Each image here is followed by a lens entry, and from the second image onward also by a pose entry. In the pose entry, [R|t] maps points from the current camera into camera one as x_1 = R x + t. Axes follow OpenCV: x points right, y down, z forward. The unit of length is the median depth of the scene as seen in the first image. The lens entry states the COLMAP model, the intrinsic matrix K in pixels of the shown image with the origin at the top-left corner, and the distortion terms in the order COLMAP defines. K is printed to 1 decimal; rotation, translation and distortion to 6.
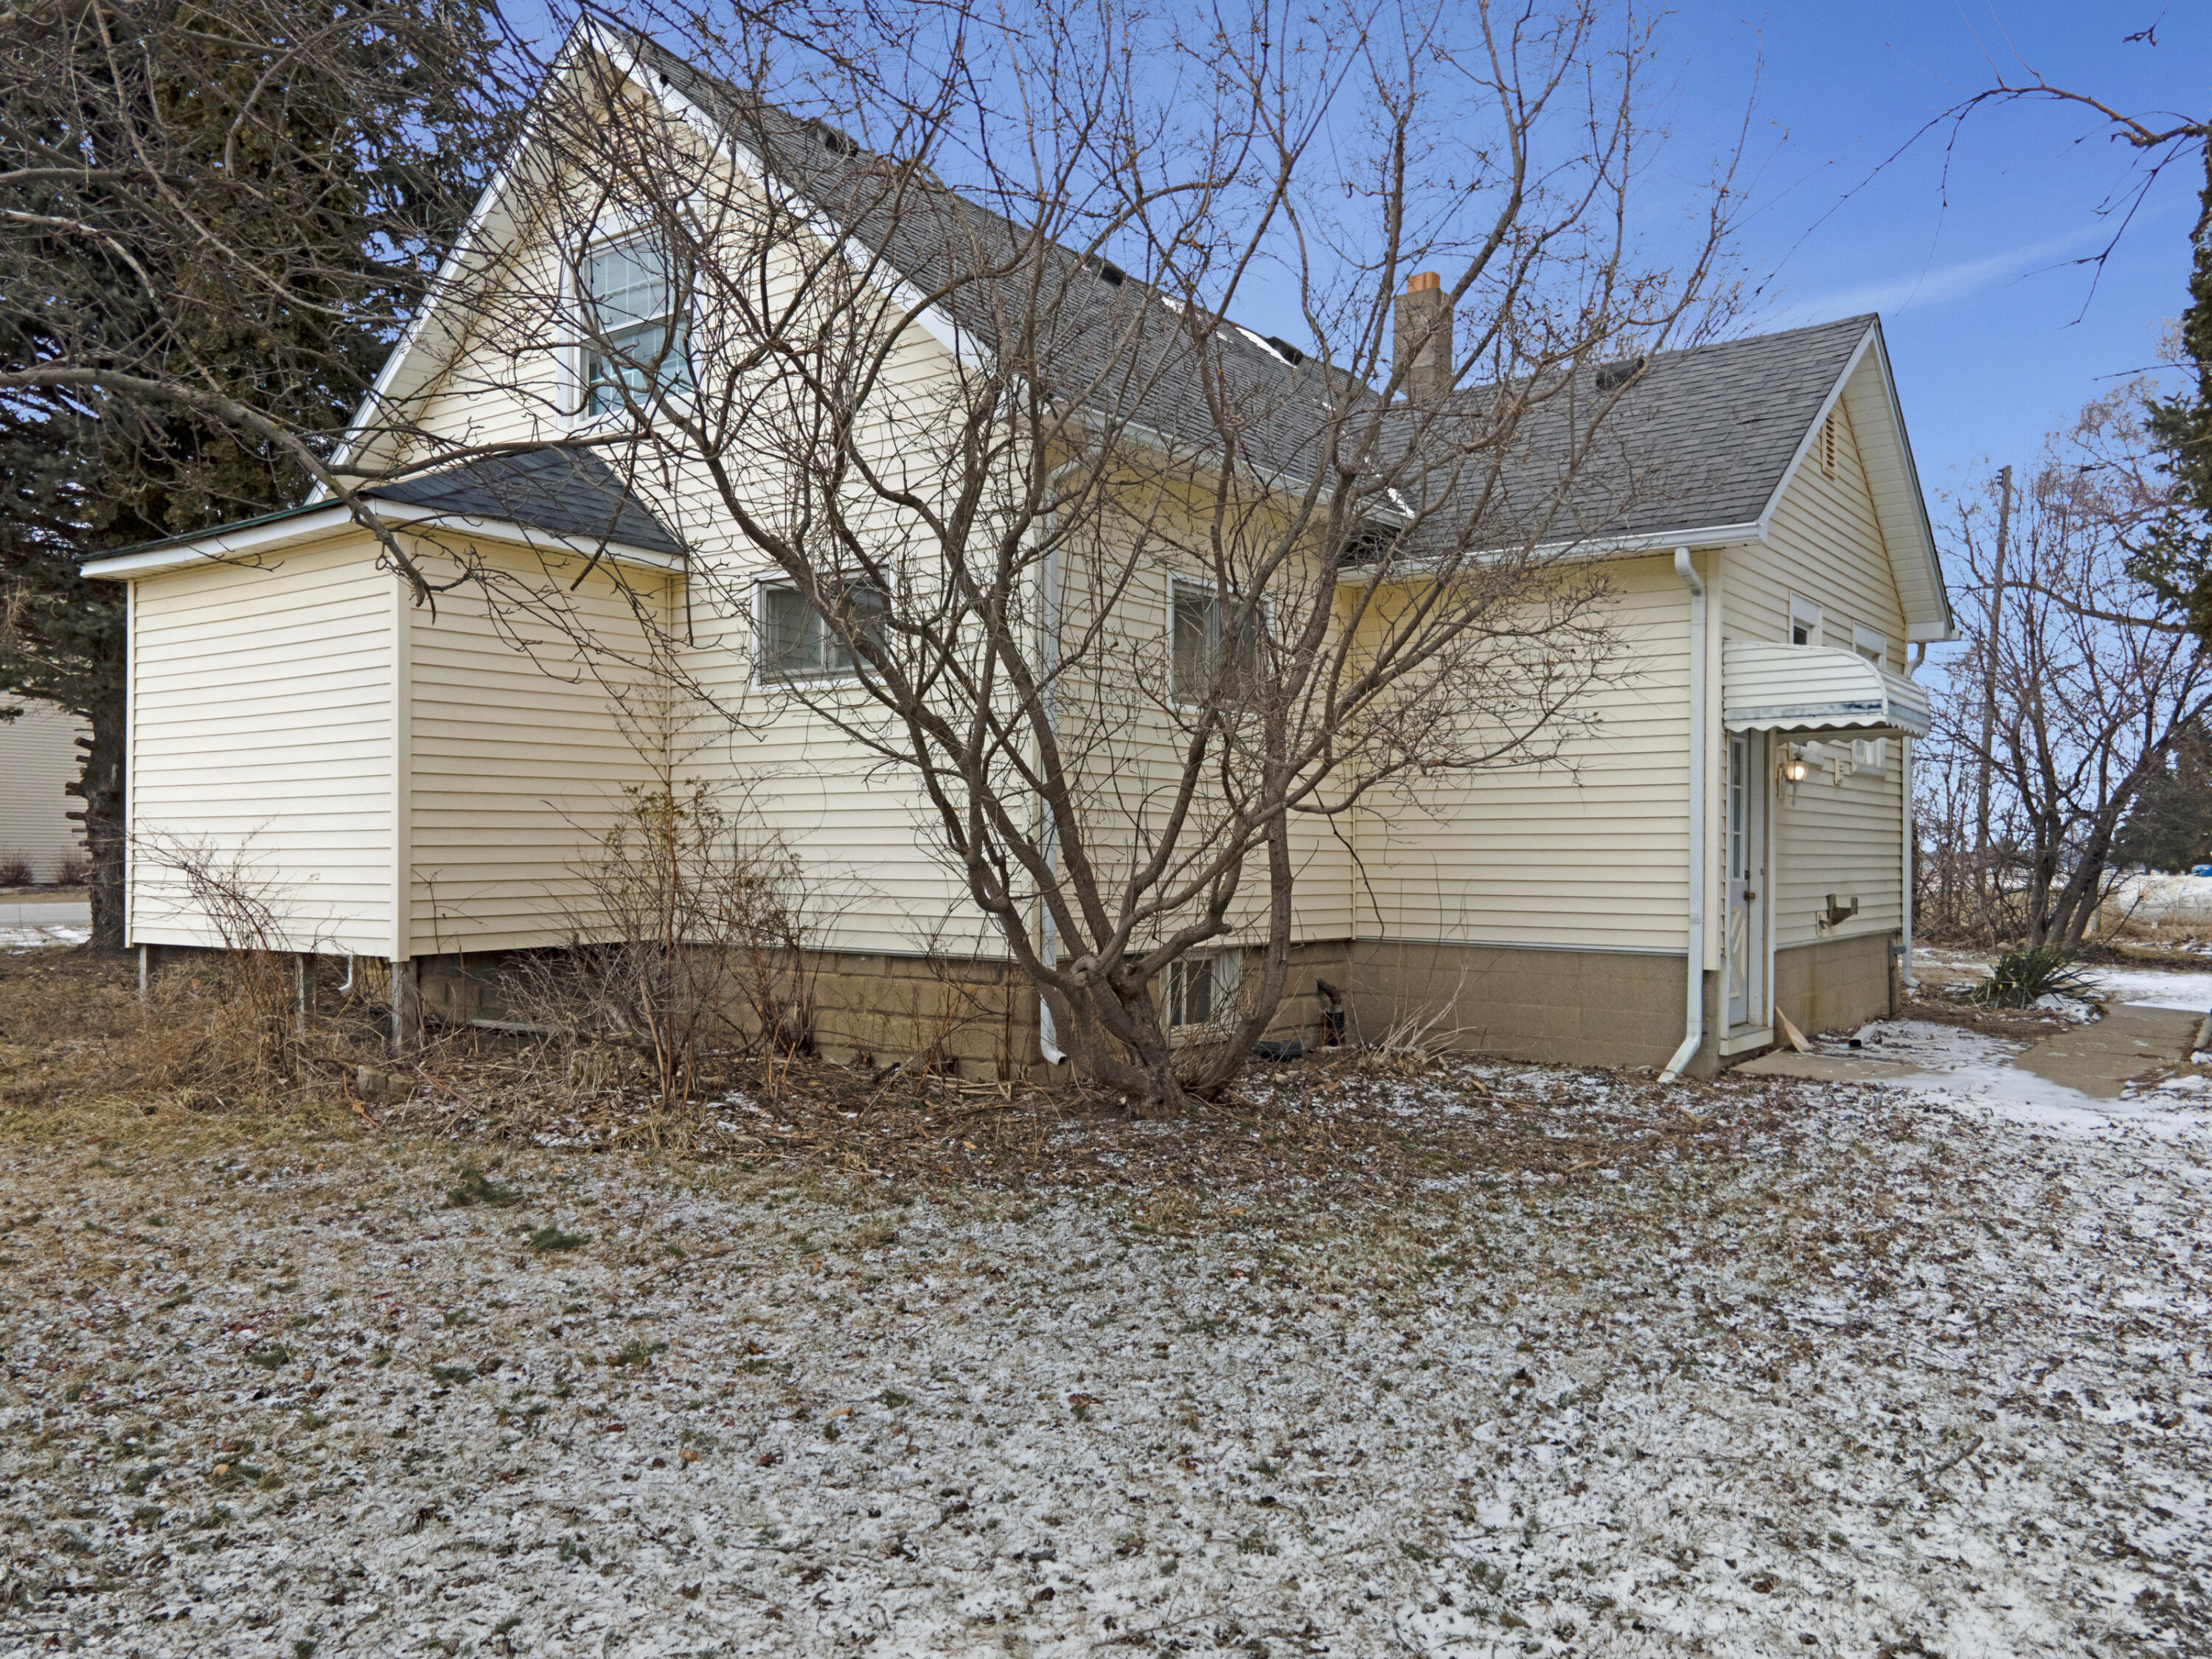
lens RADIAL K [[1634.1, 0, 1106.0], [0, 1634.1, 829.5], [0, 0, 1]] dist [0.054762, 0.006085]
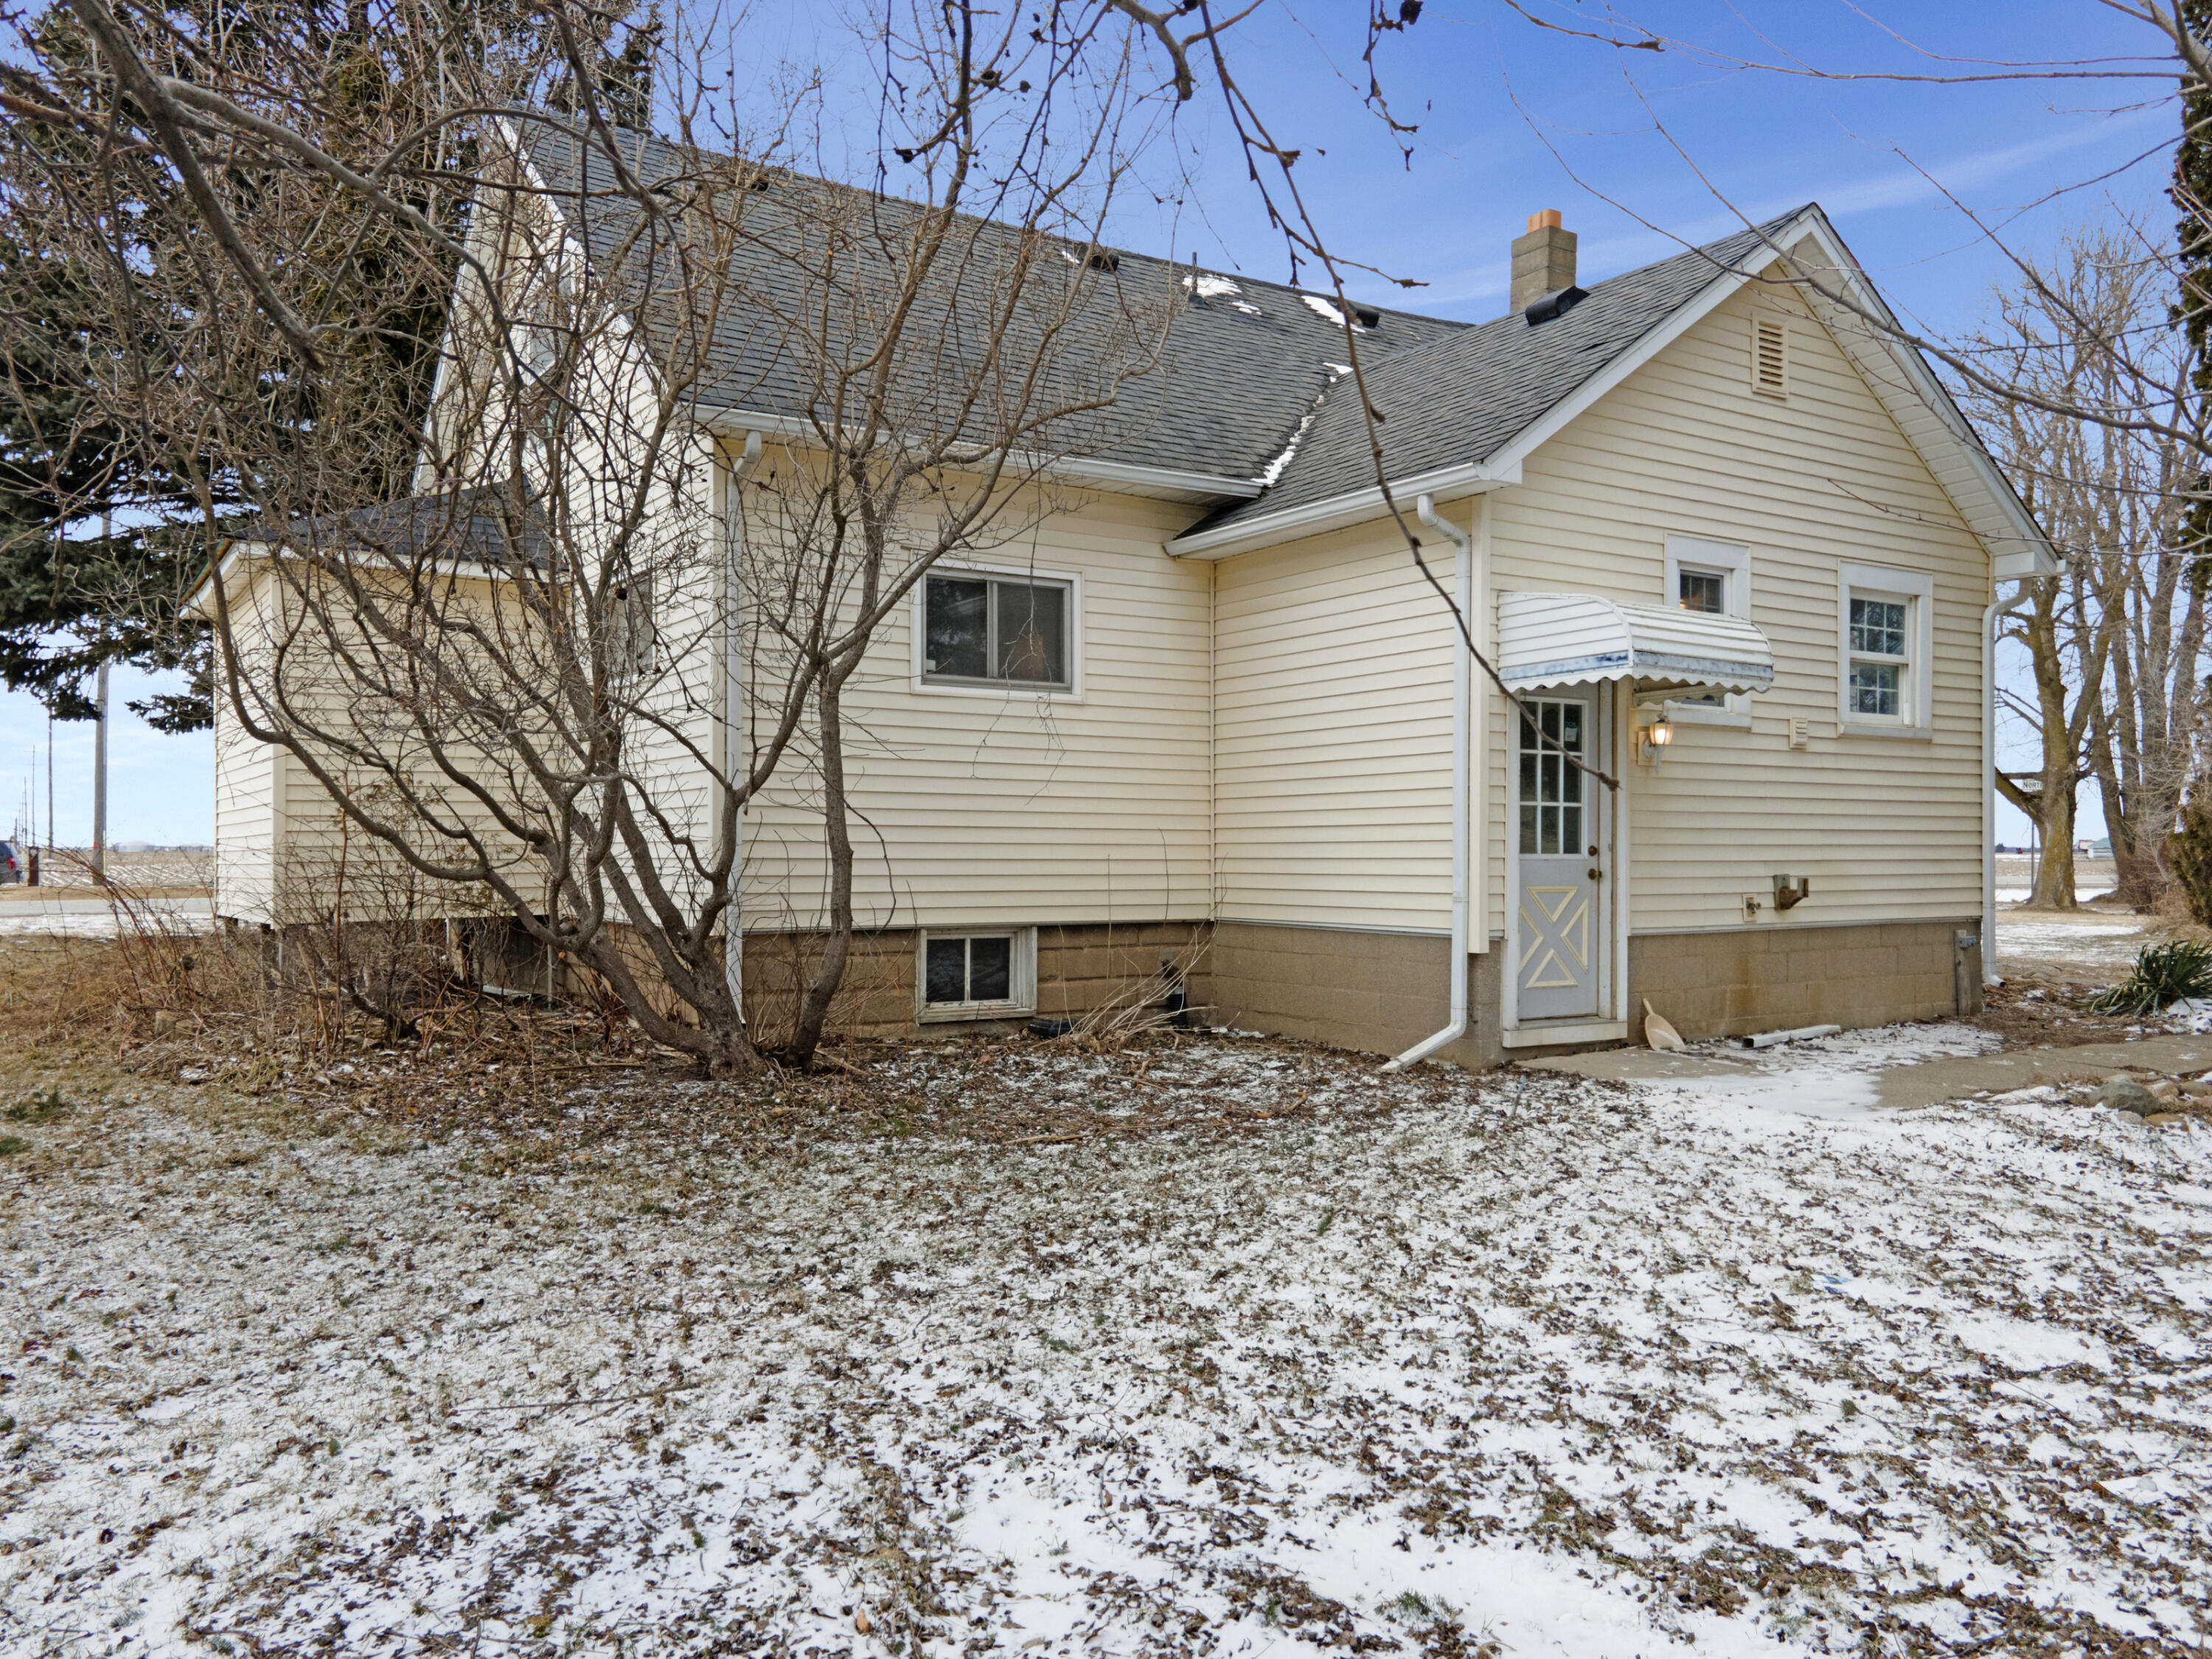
lens RADIAL K [[1634.1, 0, 1106.0], [0, 1634.1, 829.5], [0, 0, 1]] dist [0.054762, 0.006085]
pose [[0.936247, -0.011988, -0.351137, 0.508325], [0.012045, 0.999925, -0.002022, 0.016068], [0.351135, -0.002336, 0.936322, 0.074030]]
